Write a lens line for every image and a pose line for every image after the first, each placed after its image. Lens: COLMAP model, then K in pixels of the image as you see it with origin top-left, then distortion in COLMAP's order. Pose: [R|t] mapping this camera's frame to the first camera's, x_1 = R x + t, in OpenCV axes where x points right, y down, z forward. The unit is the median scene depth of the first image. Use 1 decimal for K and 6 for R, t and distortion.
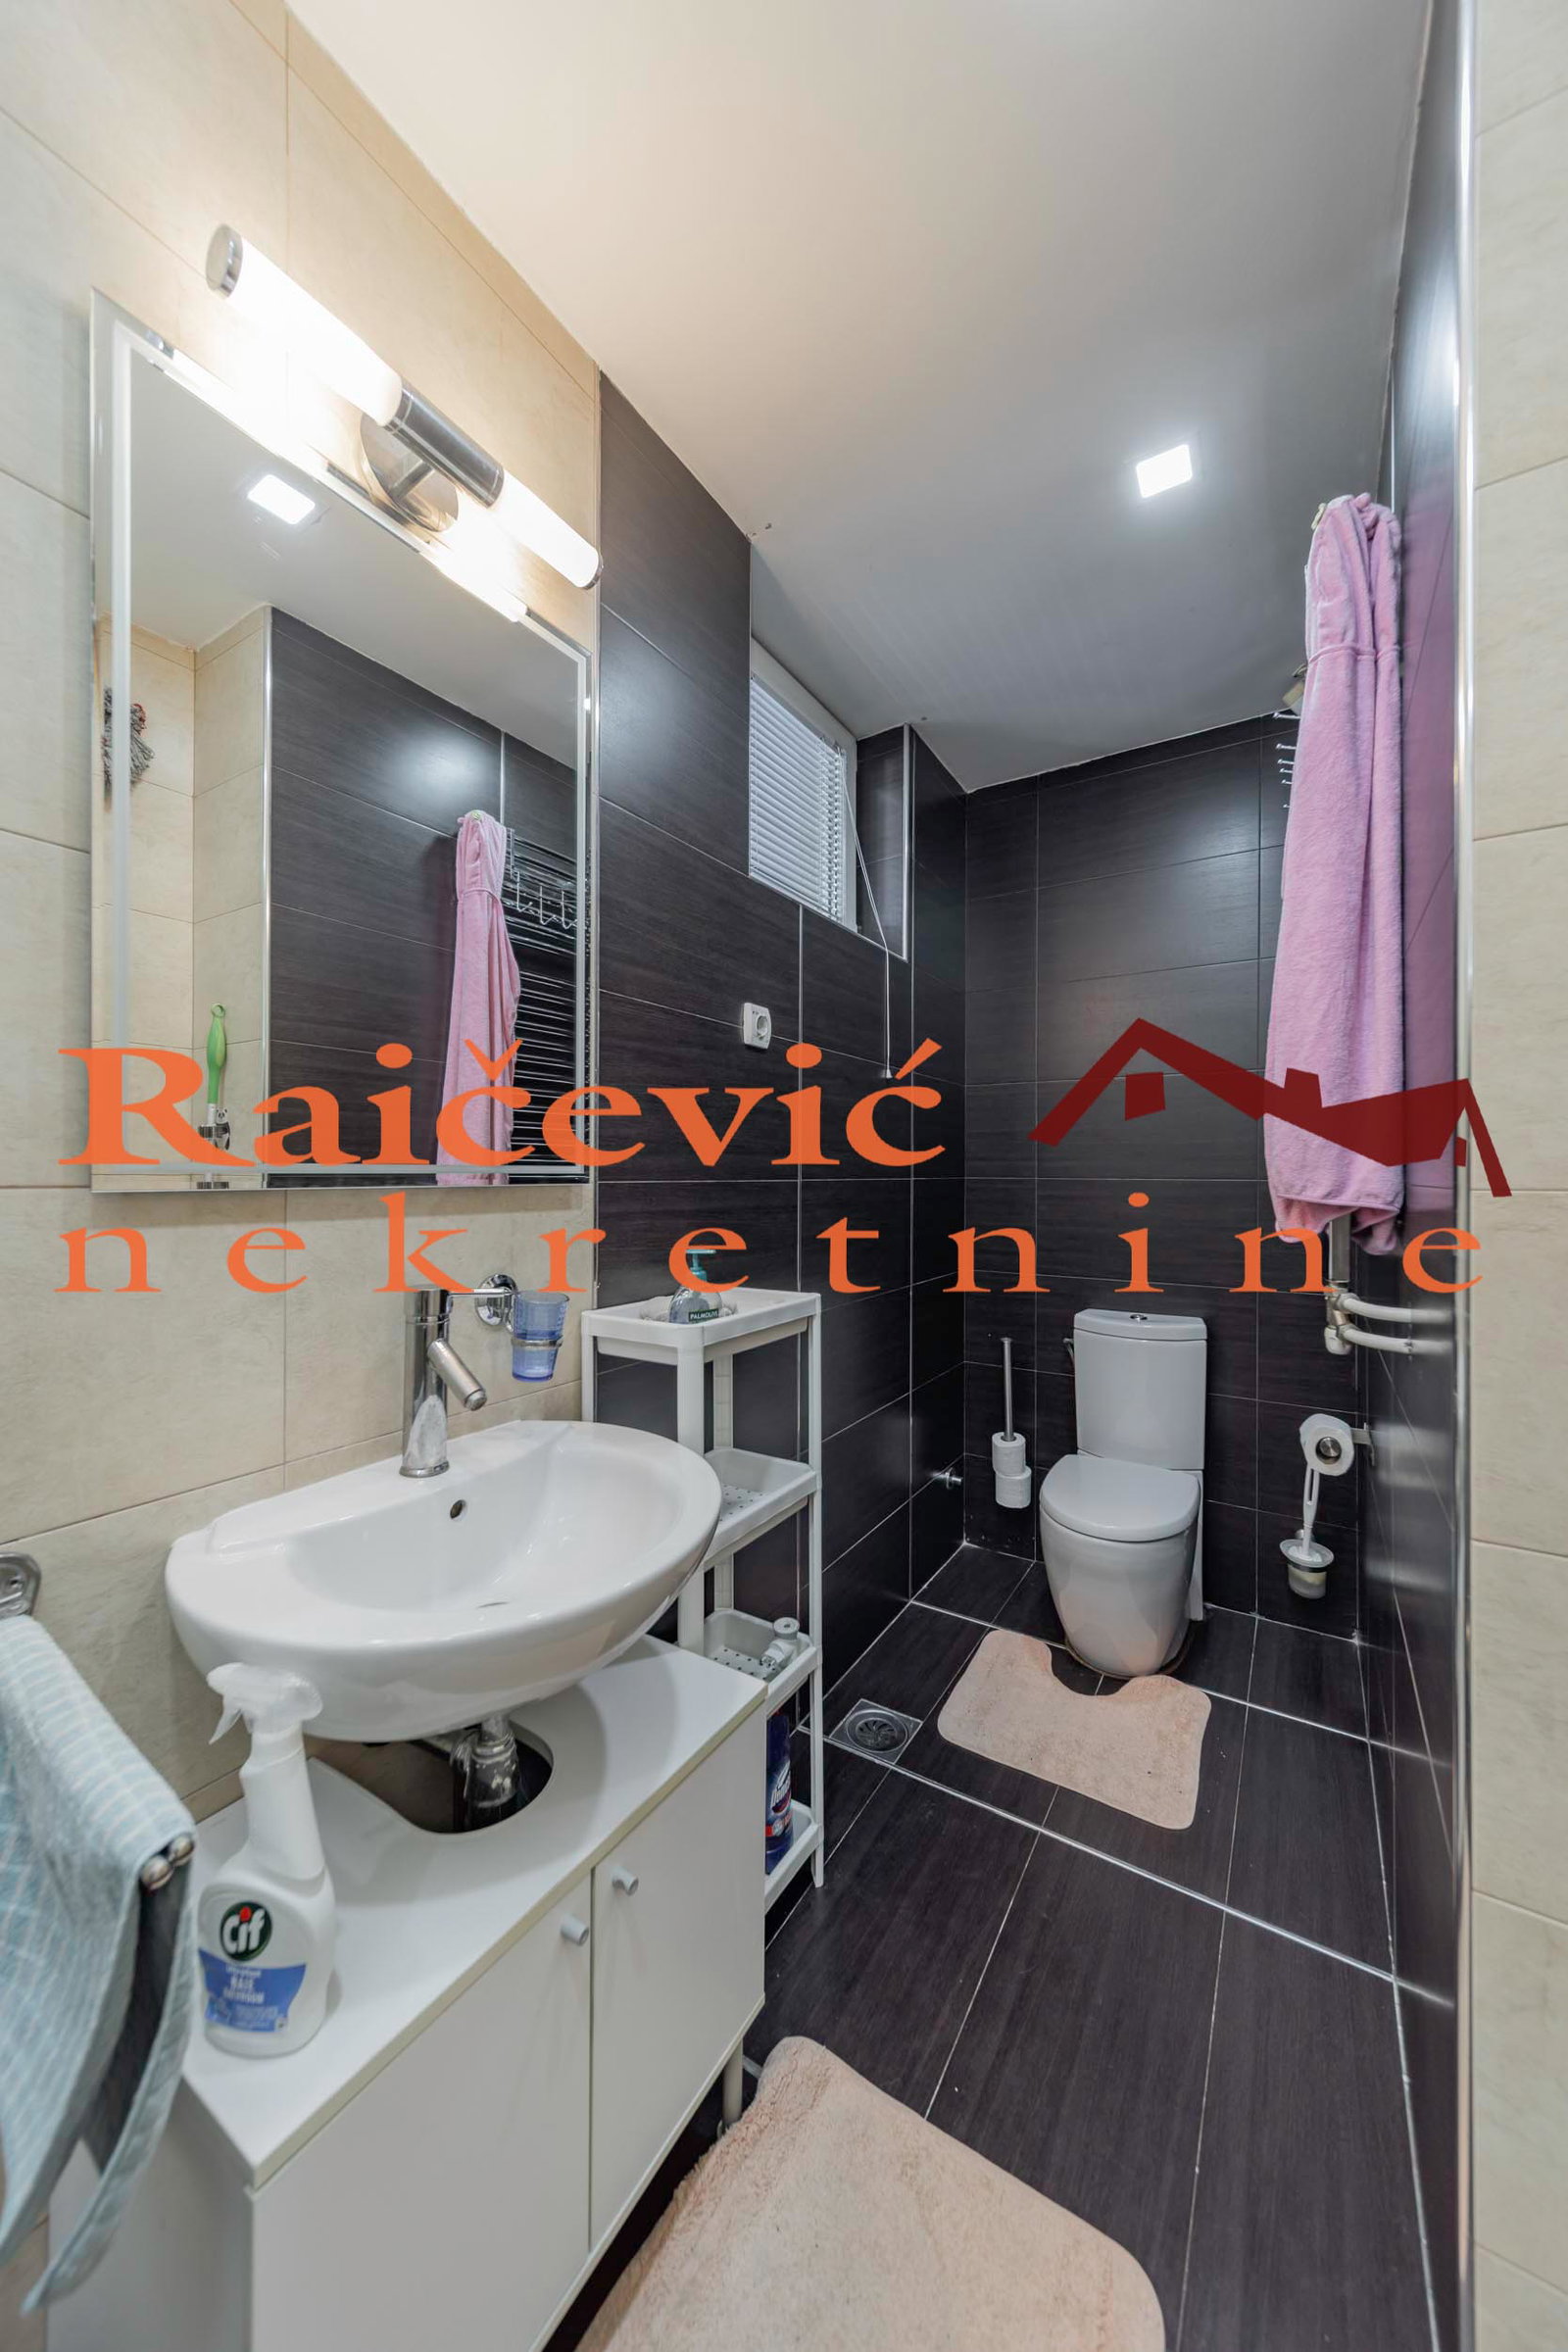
lens RADIAL K [[821.3, 0, 782.1], [0, 821.3, 1174.5], [0, 0, 1]] dist [-0.001291, -0.000203]
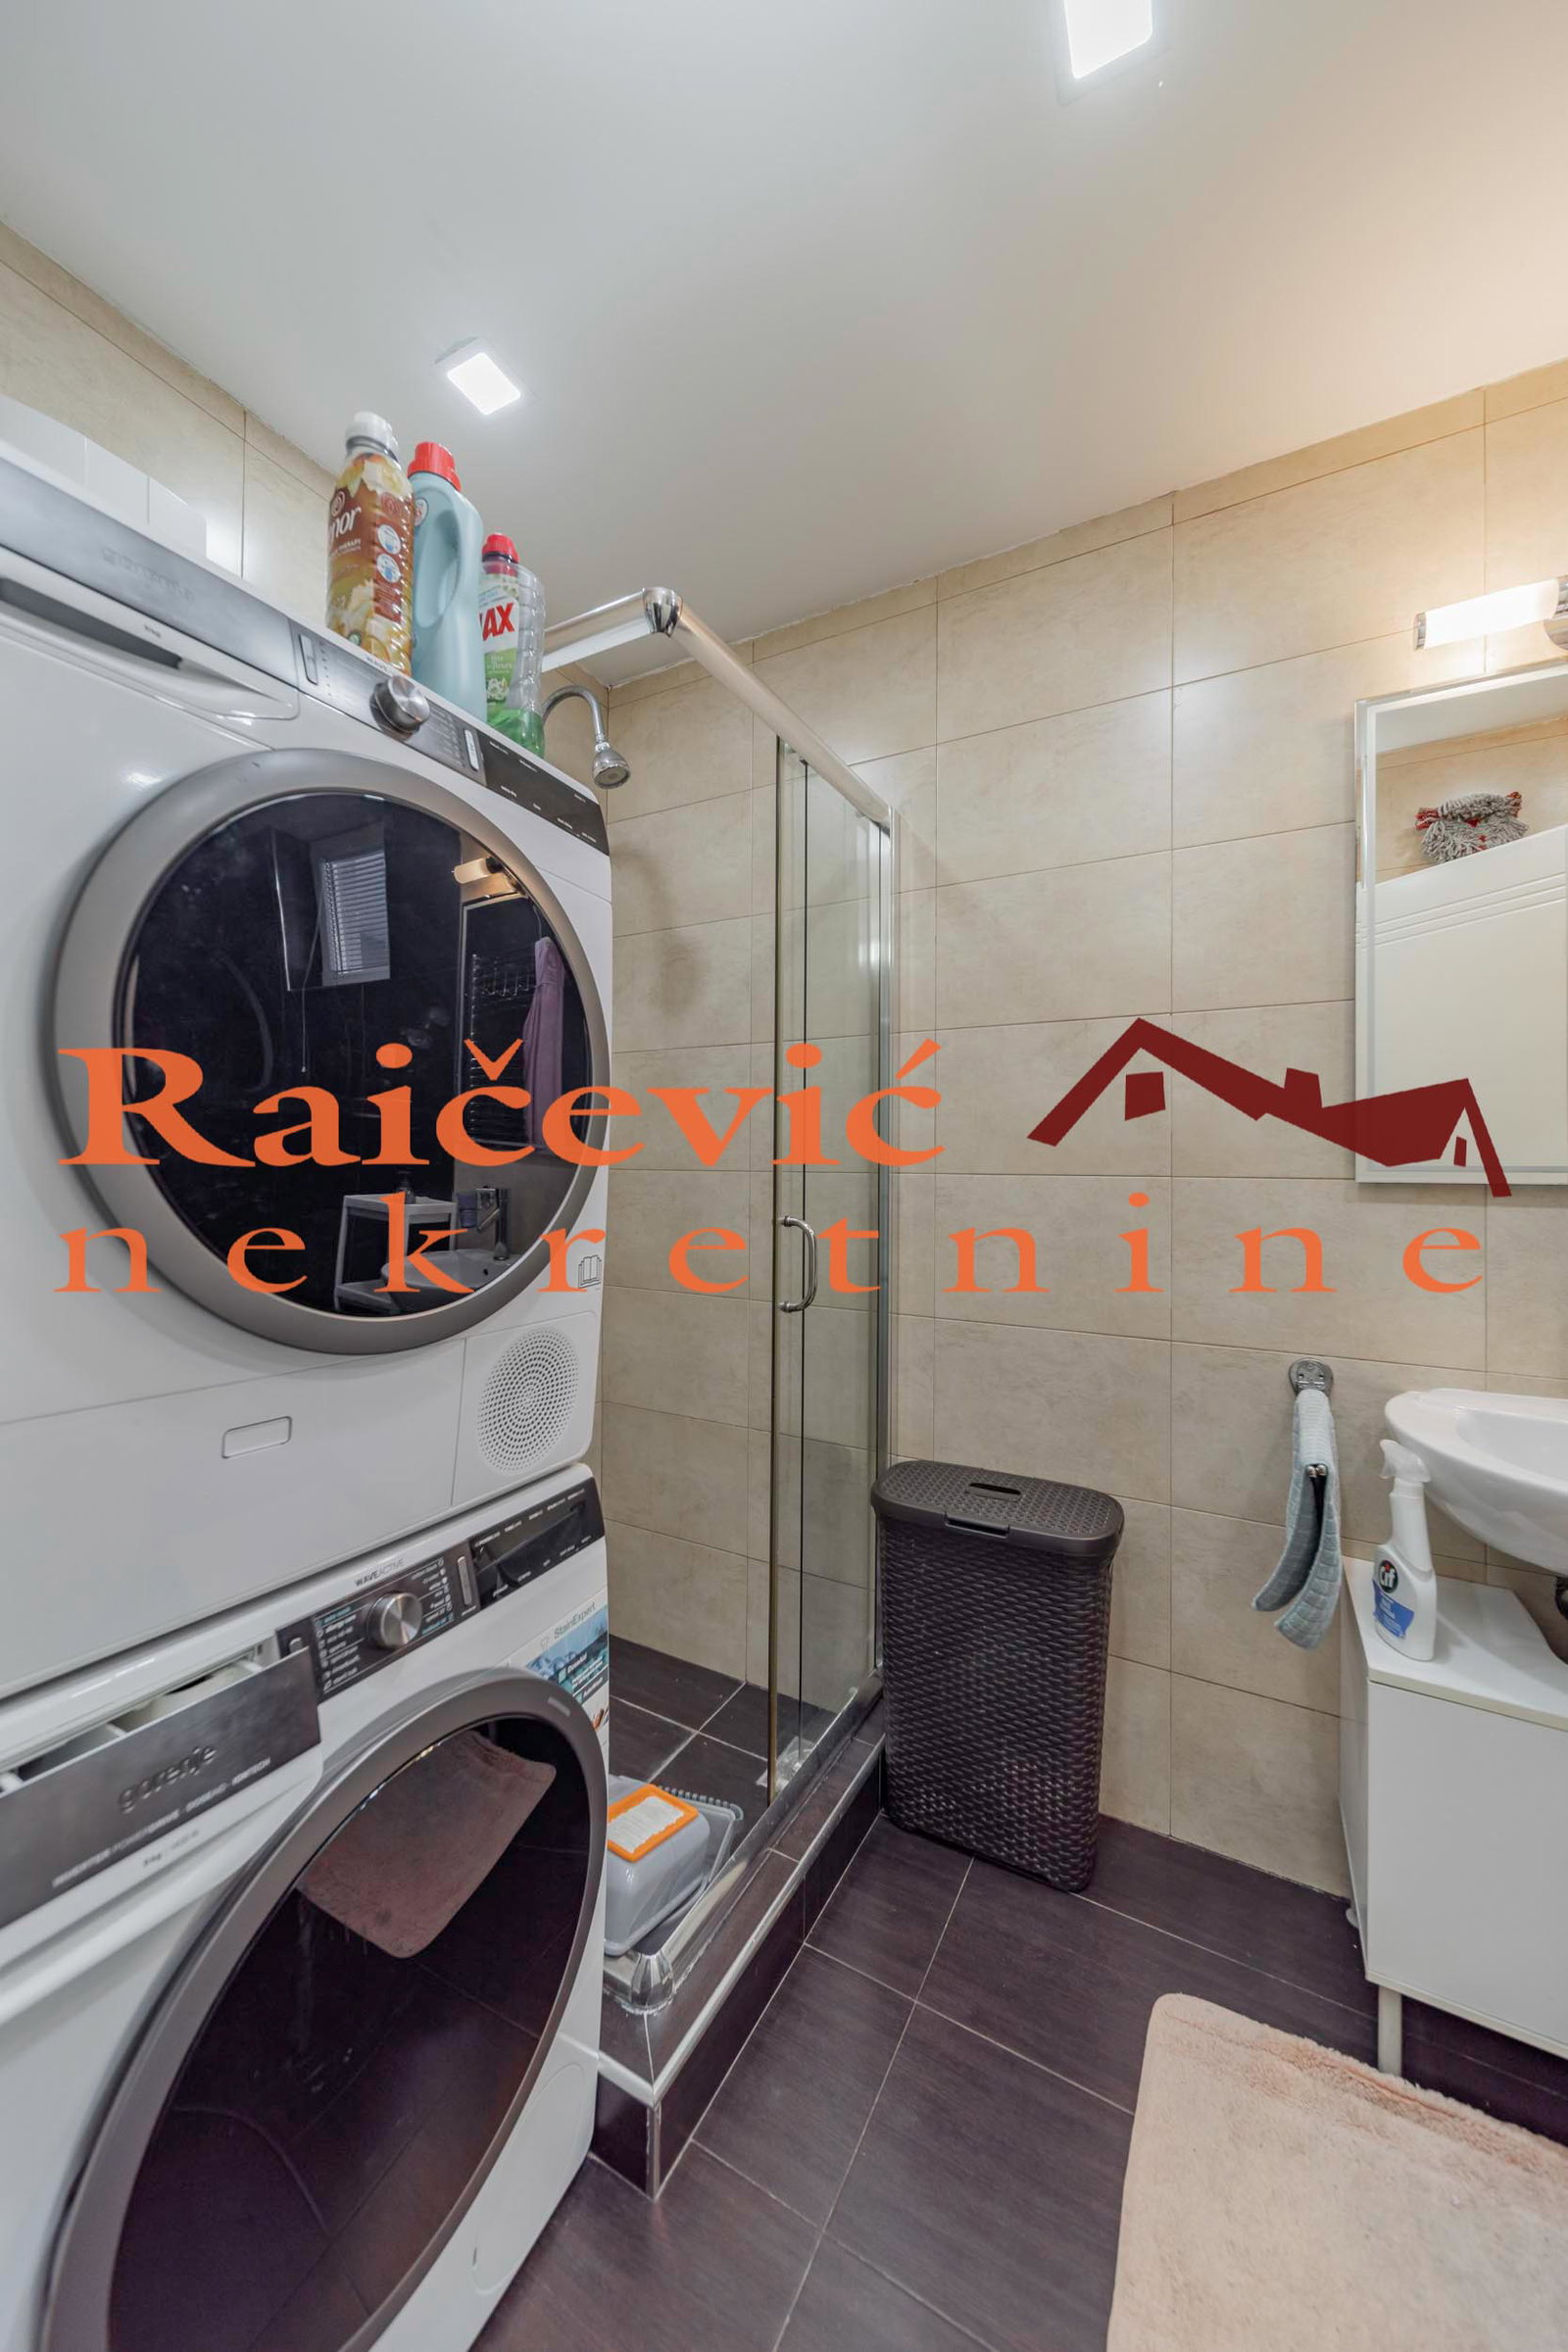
lens RADIAL K [[821.3, 0, 789.1], [0, 821.3, 1165.6], [0, 0, 1]] dist [-0.001291, -0.000203]
pose [[0.066902, 0.000351, -0.997759, 1.104152], [-0.003455, 0.999994, 0.000120, -0.012849], [0.997754, 0.003440, 0.066903, -0.485190]]
